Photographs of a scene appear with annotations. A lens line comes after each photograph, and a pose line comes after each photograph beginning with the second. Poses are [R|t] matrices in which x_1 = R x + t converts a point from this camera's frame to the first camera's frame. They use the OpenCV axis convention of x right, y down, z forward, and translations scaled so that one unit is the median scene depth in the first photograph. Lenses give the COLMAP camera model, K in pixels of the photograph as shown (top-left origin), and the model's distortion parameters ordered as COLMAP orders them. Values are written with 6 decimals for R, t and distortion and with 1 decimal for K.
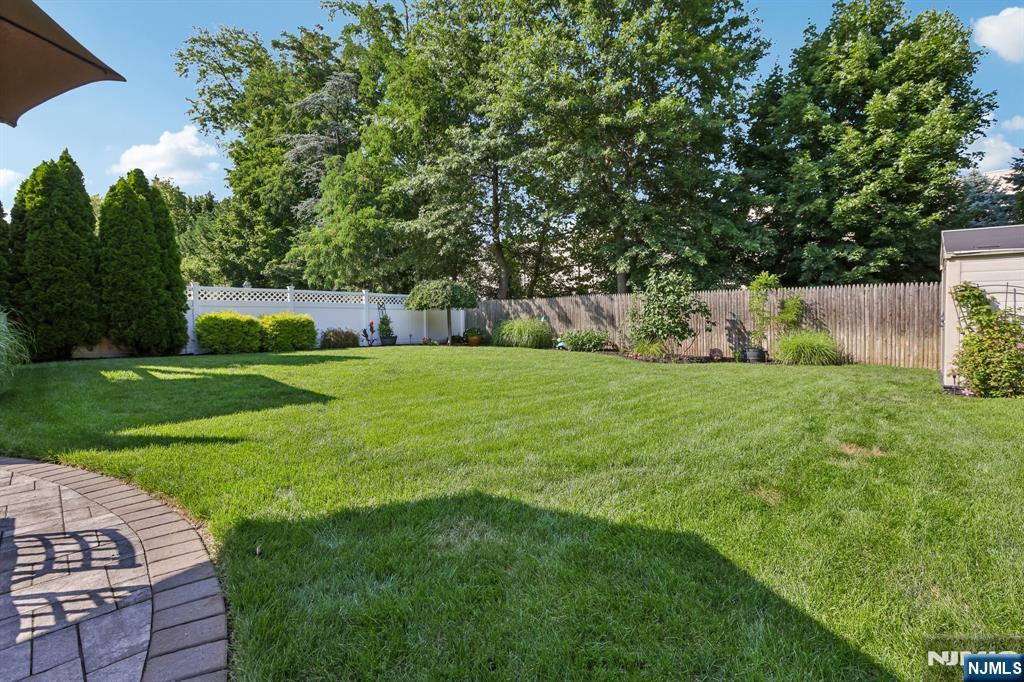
lens RADIAL K [[468.0, 0, 510.3], [0, 468.0, 322.3], [0, 0, 1]] dist [-0.020064, -0.000014]
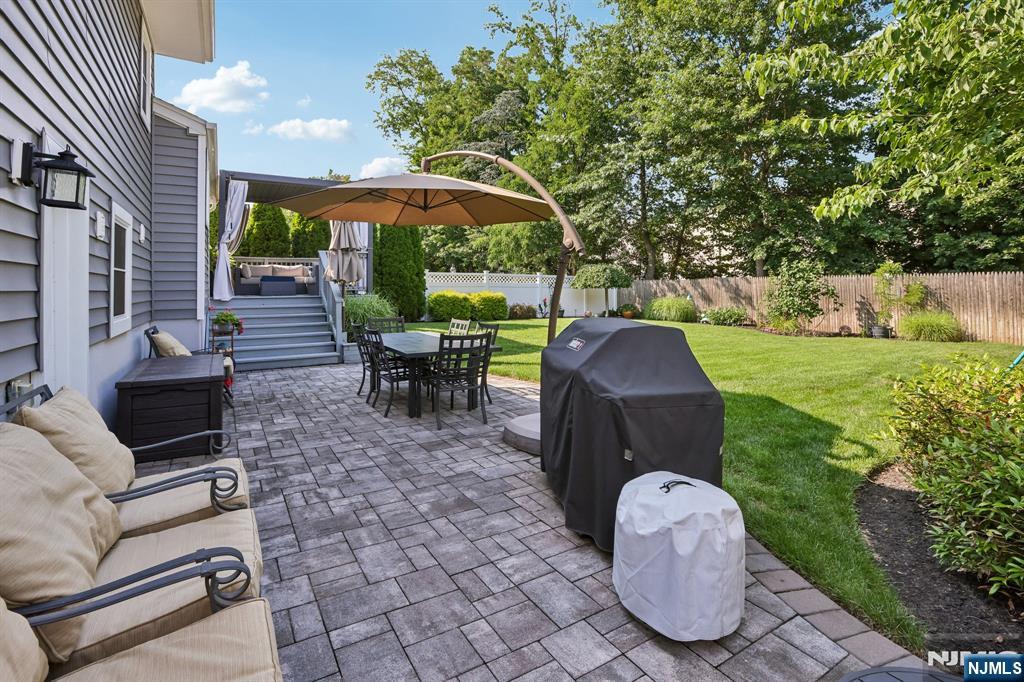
lens RADIAL K [[481.3, 0, 529.6], [0, 481.3, 277.7], [0, 0, 1]] dist [-0.003955, -0.000228]
pose [[0.973544, 0.000111, -0.228499, -0.050232], [-0.008025, 0.999400, -0.033704, -0.015724], [0.228358, 0.034646, 0.972961, -0.333256]]
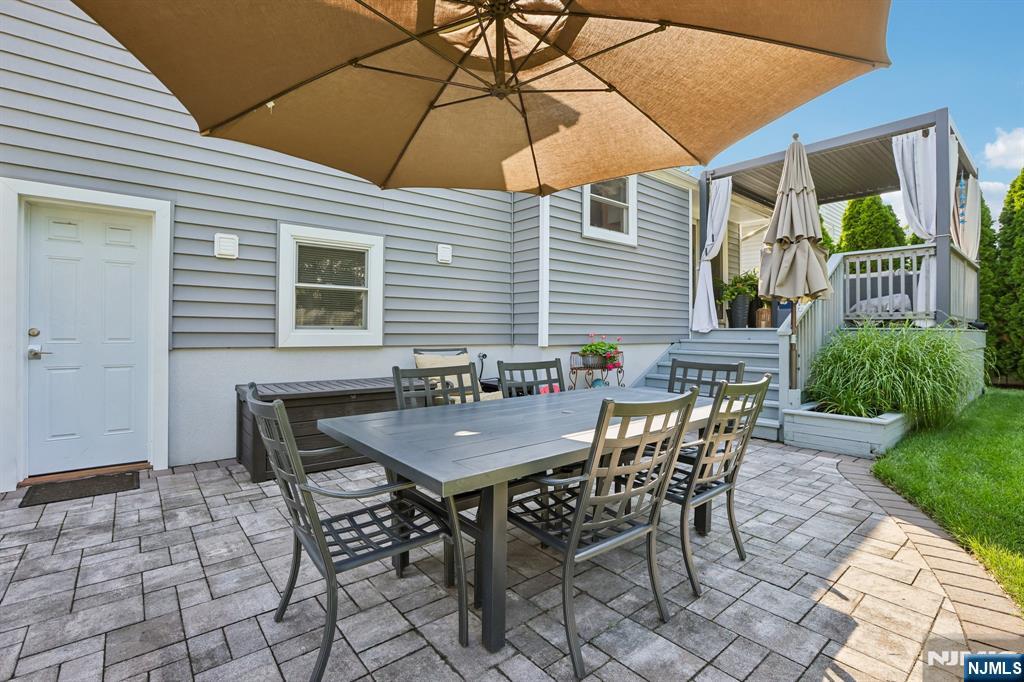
lens RADIAL K [[468.0, 0, 510.3], [0, 468.0, 322.3], [0, 0, 1]] dist [-0.020064, -0.000014]
pose [[-0.118666, -0.011857, -0.992863, -0.071492], [-0.025602, 0.999633, -0.008878, -0.002604], [0.992604, 0.024366, -0.118926, 0.122695]]
